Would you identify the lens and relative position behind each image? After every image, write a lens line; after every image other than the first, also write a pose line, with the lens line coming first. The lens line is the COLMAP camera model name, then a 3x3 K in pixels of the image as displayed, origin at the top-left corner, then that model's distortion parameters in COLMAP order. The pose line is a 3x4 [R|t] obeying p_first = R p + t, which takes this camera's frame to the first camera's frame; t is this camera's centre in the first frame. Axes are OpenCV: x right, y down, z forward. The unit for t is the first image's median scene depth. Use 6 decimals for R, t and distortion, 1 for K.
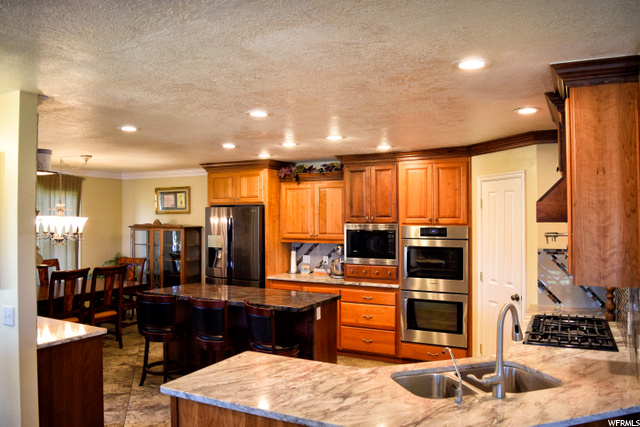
lens RADIAL K [[499.7, 0, 320.0], [0, 499.7, 213.5], [0, 0, 1]] dist [-0.089662, 0.001675]
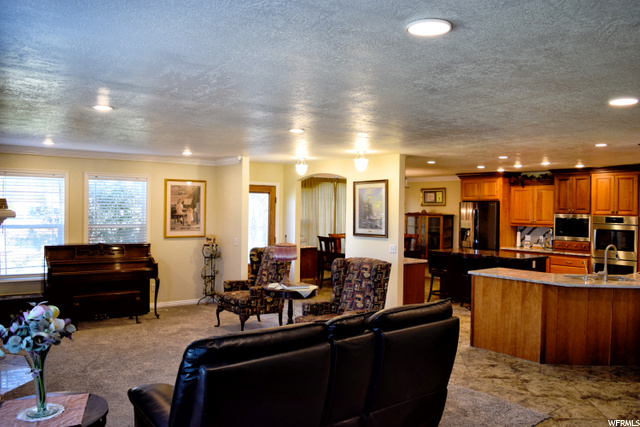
lens RADIAL K [[499.7, 0, 320.0], [0, 499.7, 213.5], [0, 0, 1]] dist [-0.089662, 0.001675]
pose [[0.907986, 0.016149, -0.418690, 0.023626], [-0.008859, 0.999774, 0.019351, -0.003275], [0.418908, -0.013861, 0.907923, -0.614345]]
